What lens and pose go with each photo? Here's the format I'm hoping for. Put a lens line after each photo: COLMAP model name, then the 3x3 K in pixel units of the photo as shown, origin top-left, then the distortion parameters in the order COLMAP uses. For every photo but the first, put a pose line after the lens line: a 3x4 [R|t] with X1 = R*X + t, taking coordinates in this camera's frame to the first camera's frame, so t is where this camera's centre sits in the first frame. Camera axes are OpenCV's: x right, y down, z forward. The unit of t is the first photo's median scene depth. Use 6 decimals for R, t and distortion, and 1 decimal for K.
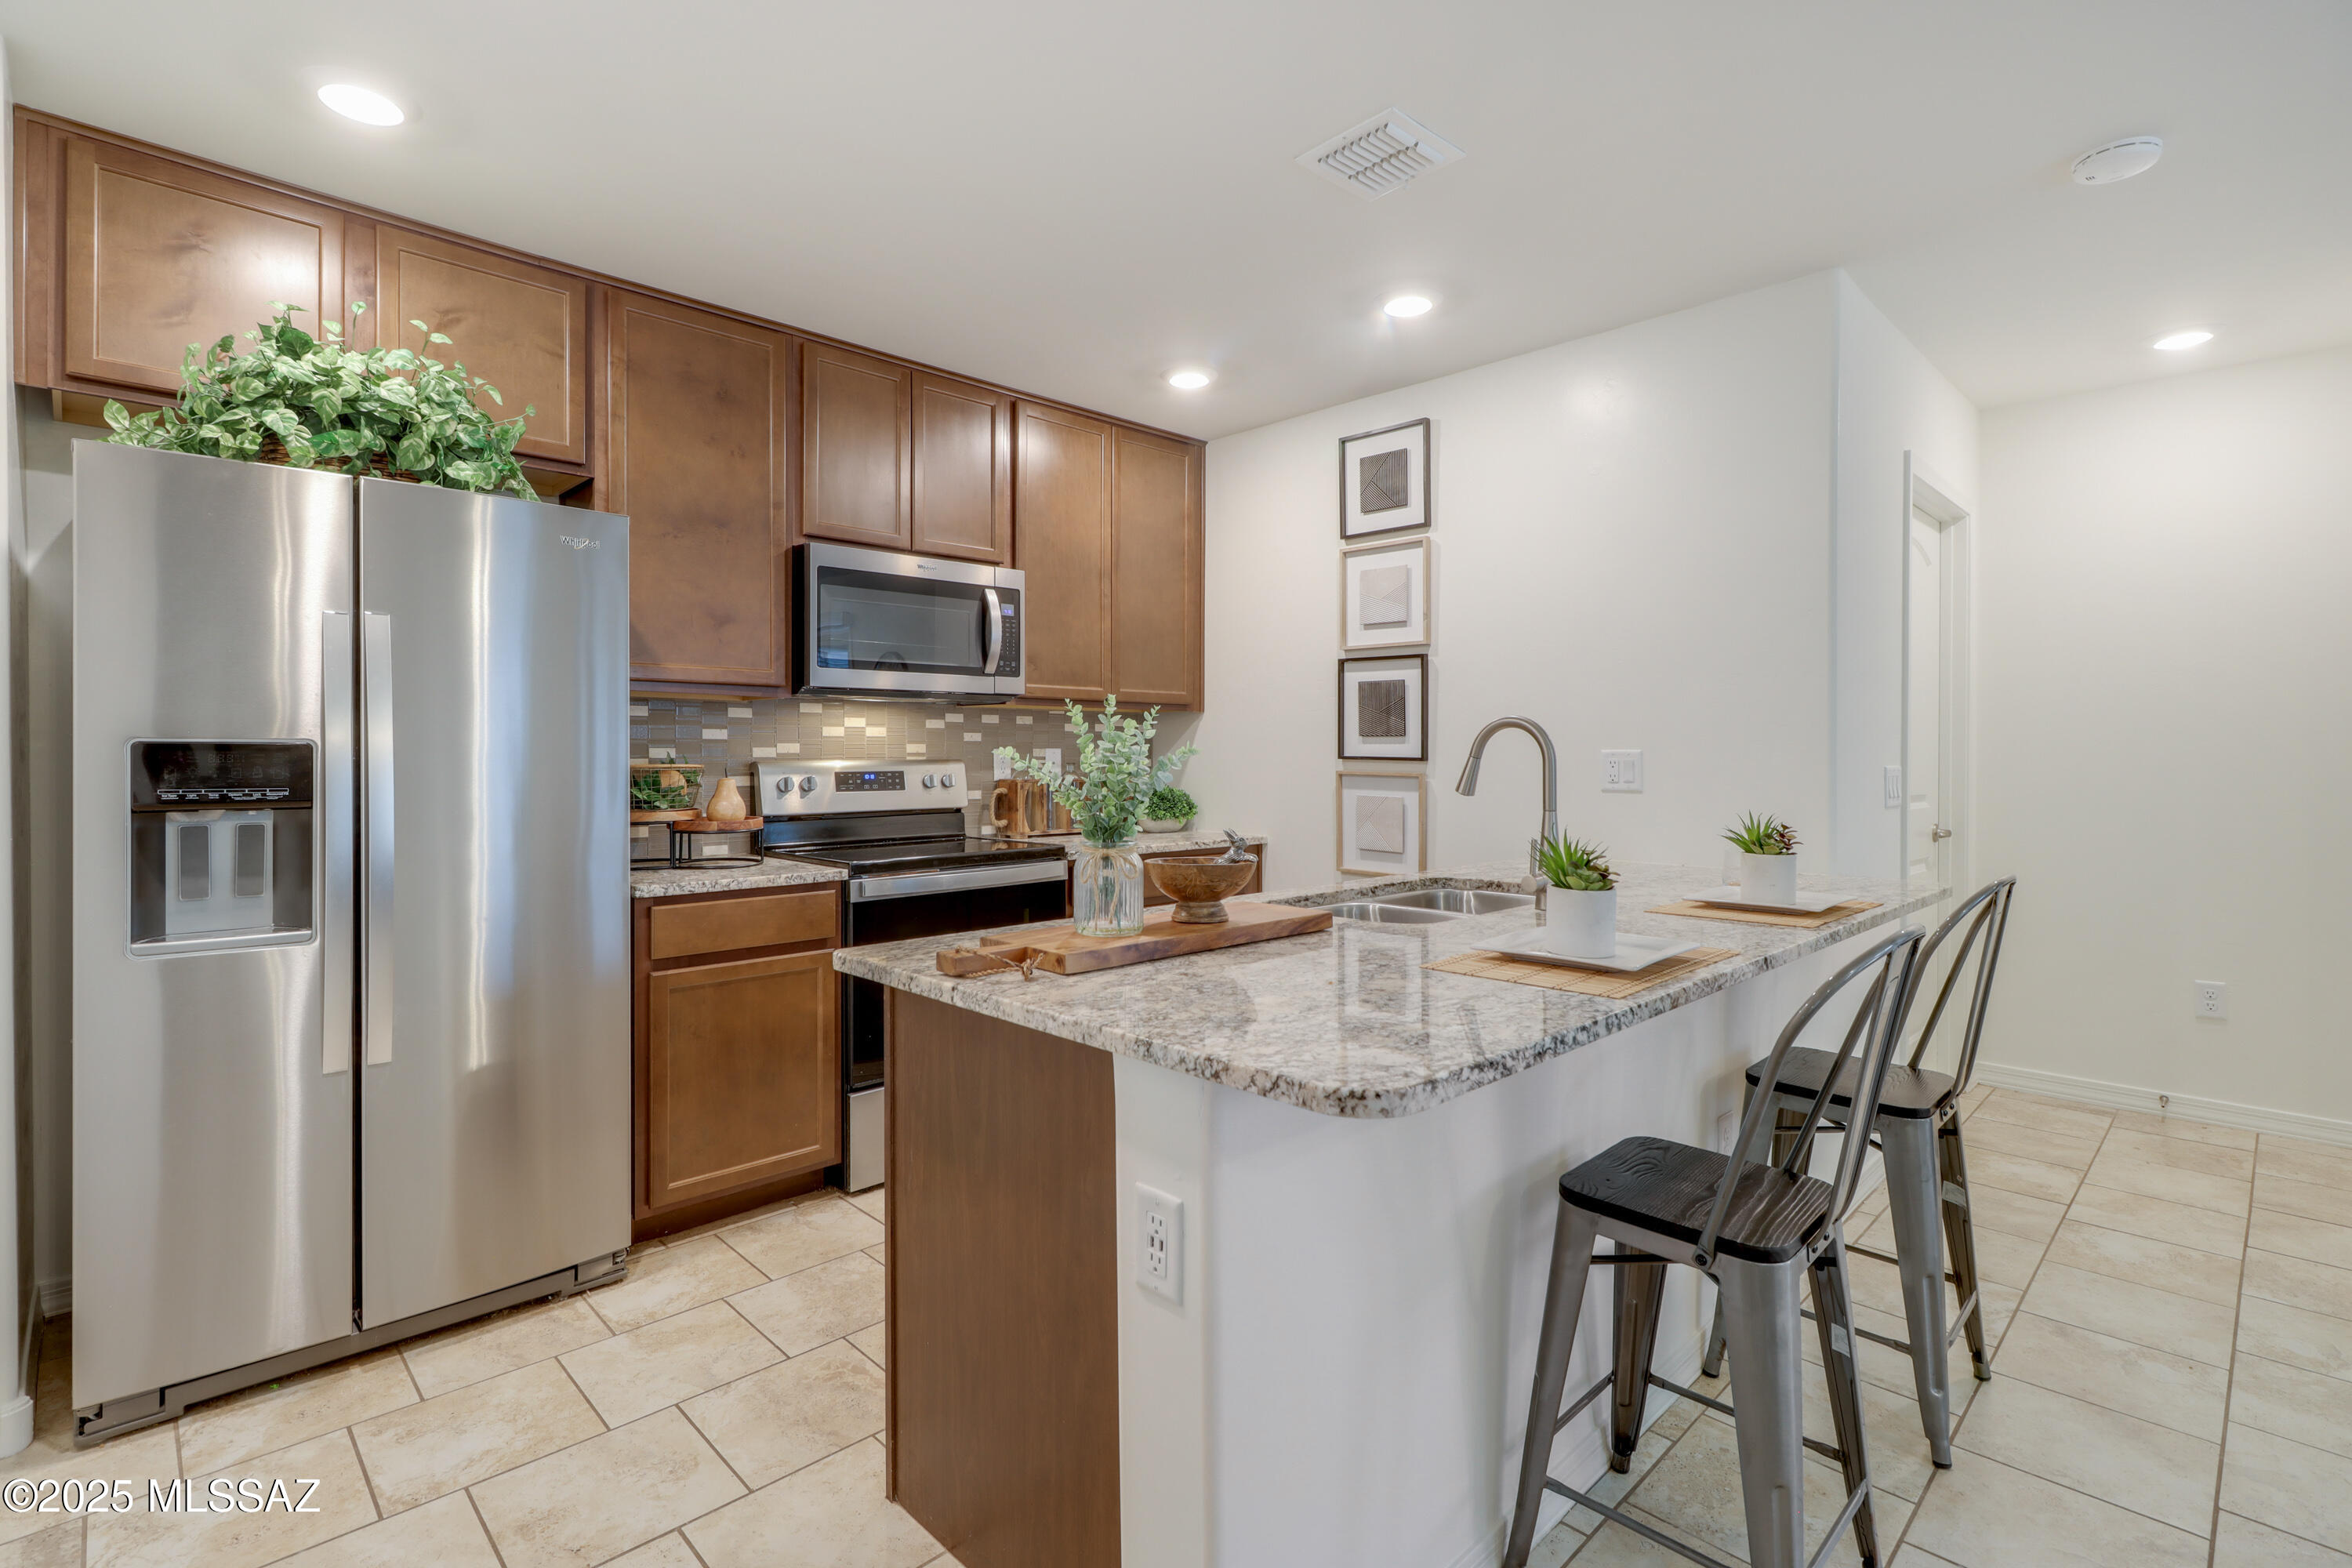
lens RADIAL K [[1094.5, 0, 1130.9], [0, 1094.5, 744.9], [0, 0, 1]] dist [-0.000094, -0.000431]
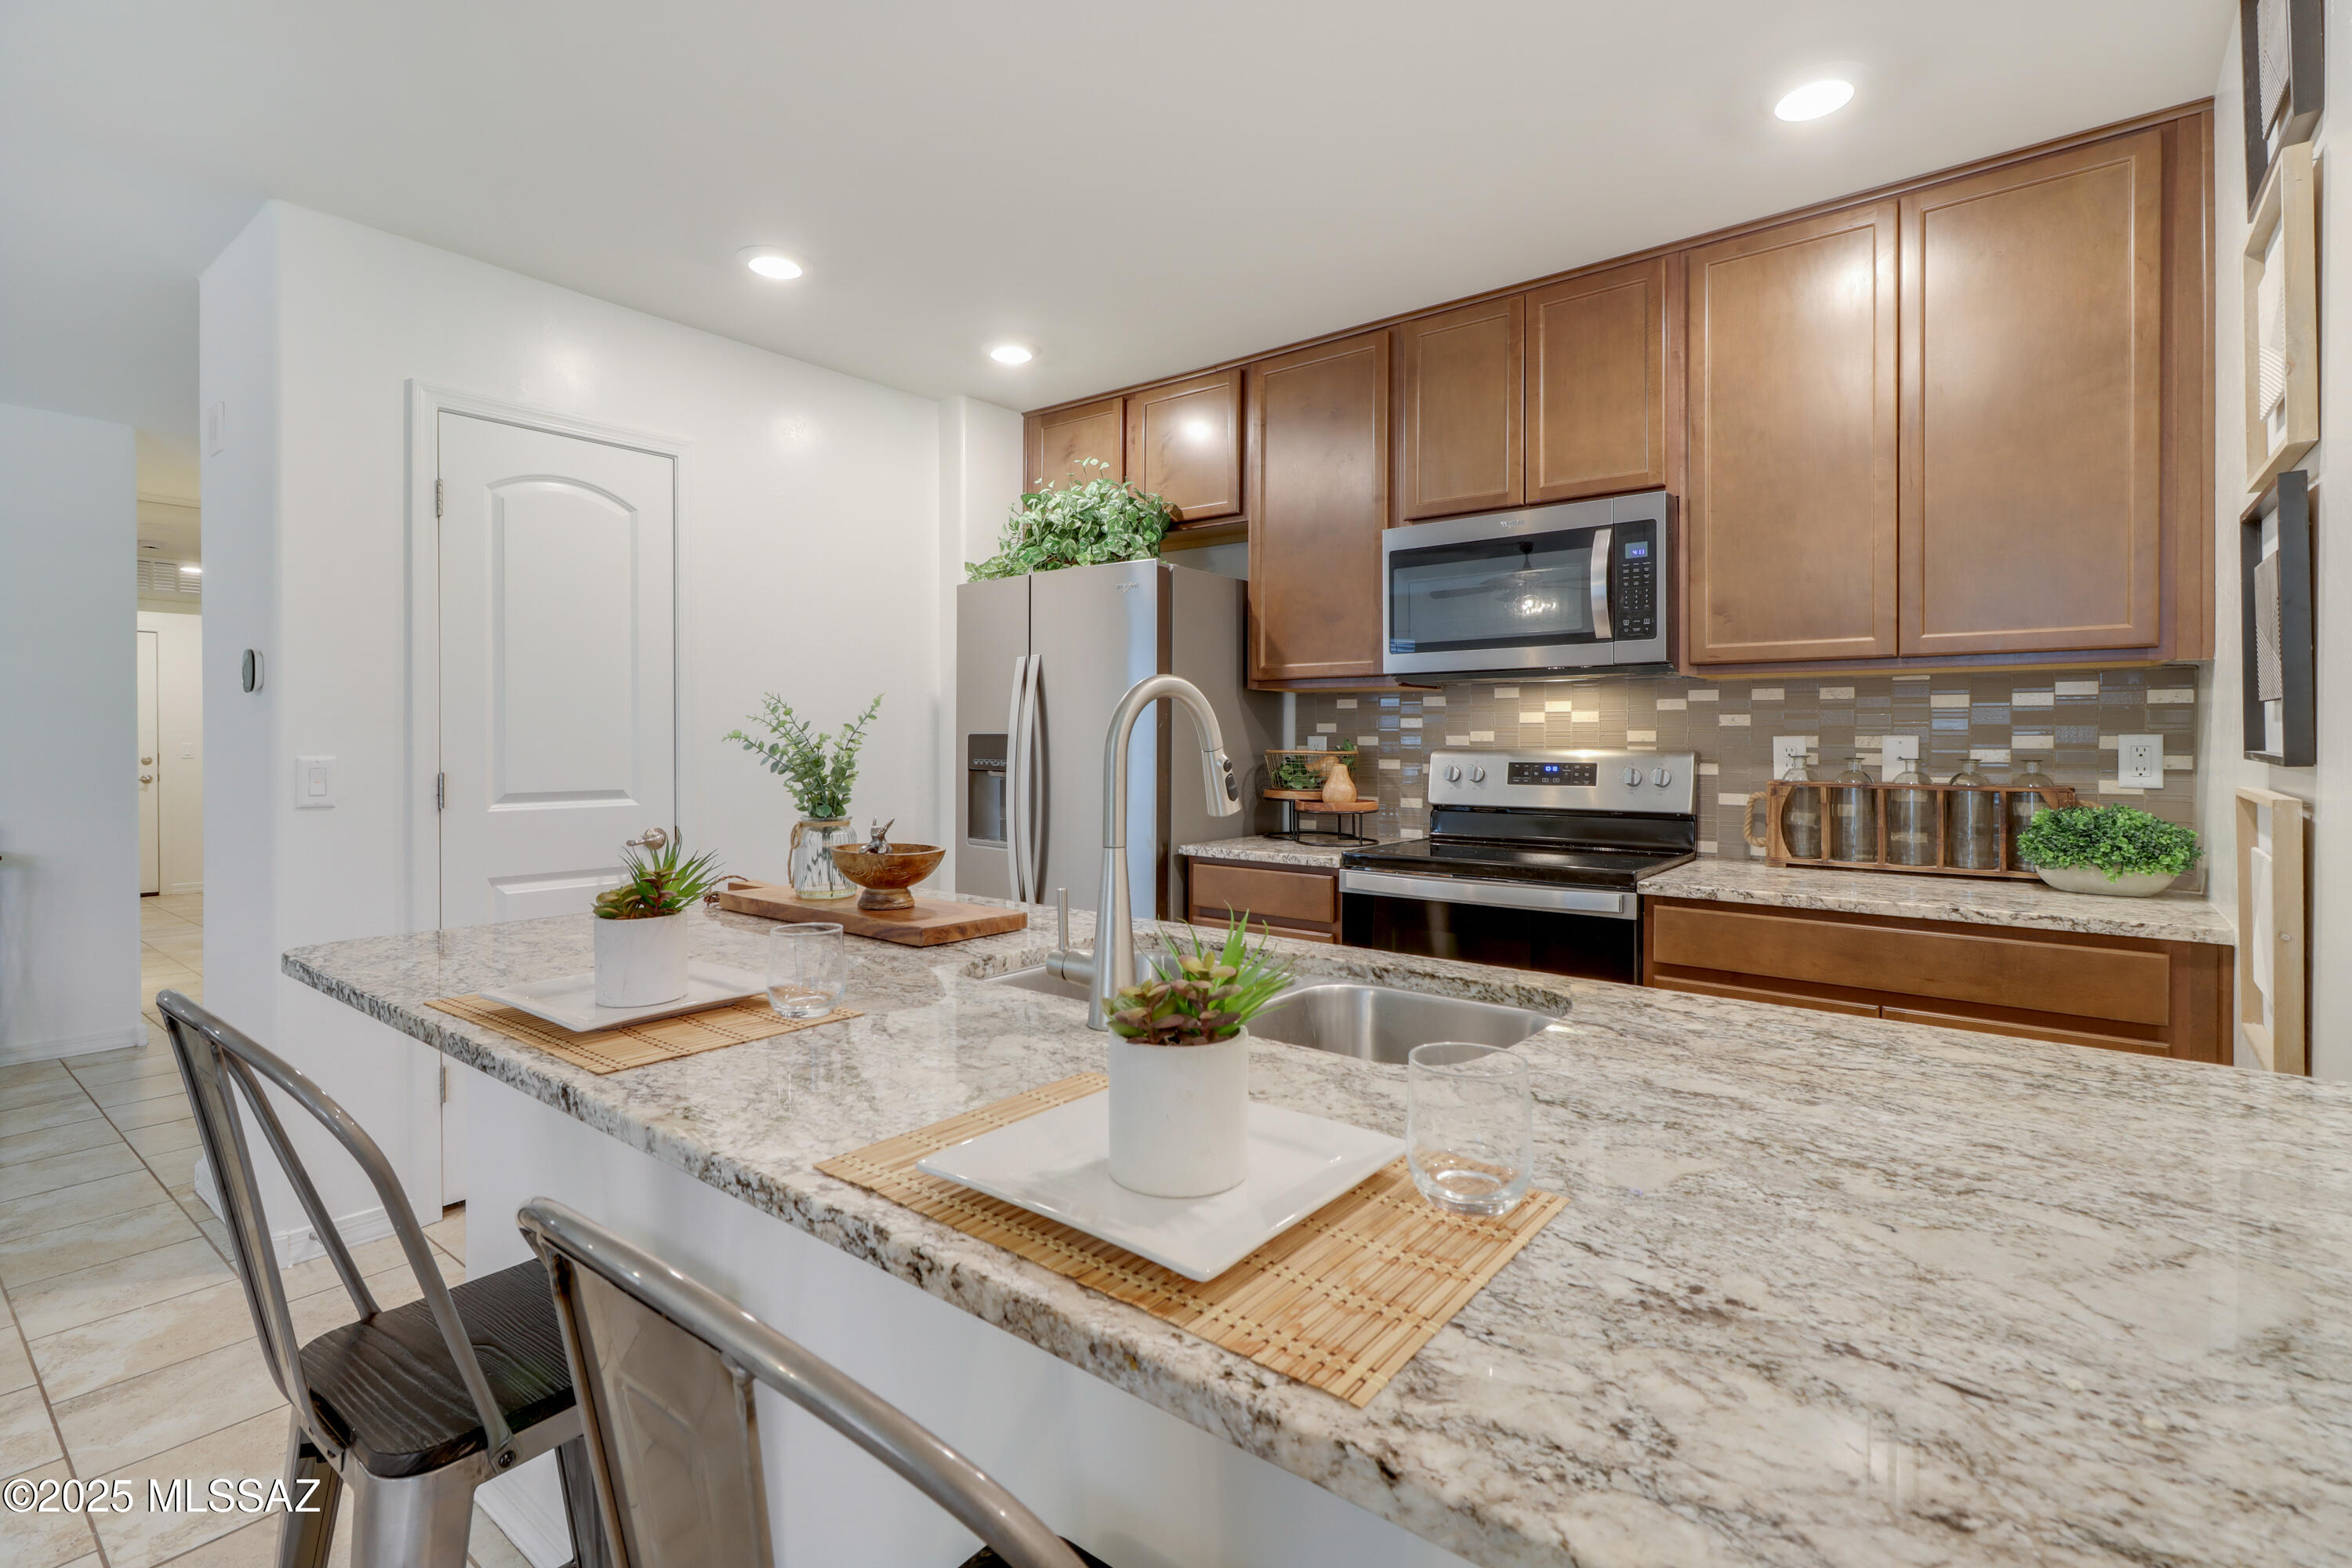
lens RADIAL K [[1094.5, 0, 1132.0], [0, 1094.5, 735.5], [0, 0, 1]] dist [-0.000094, -0.000431]
pose [[0.132271, -0.001224, -0.991213, 0.453778], [0.006882, 0.999976, -0.000317, 0.000425], [0.991190, -0.006780, 0.132277, 0.435759]]
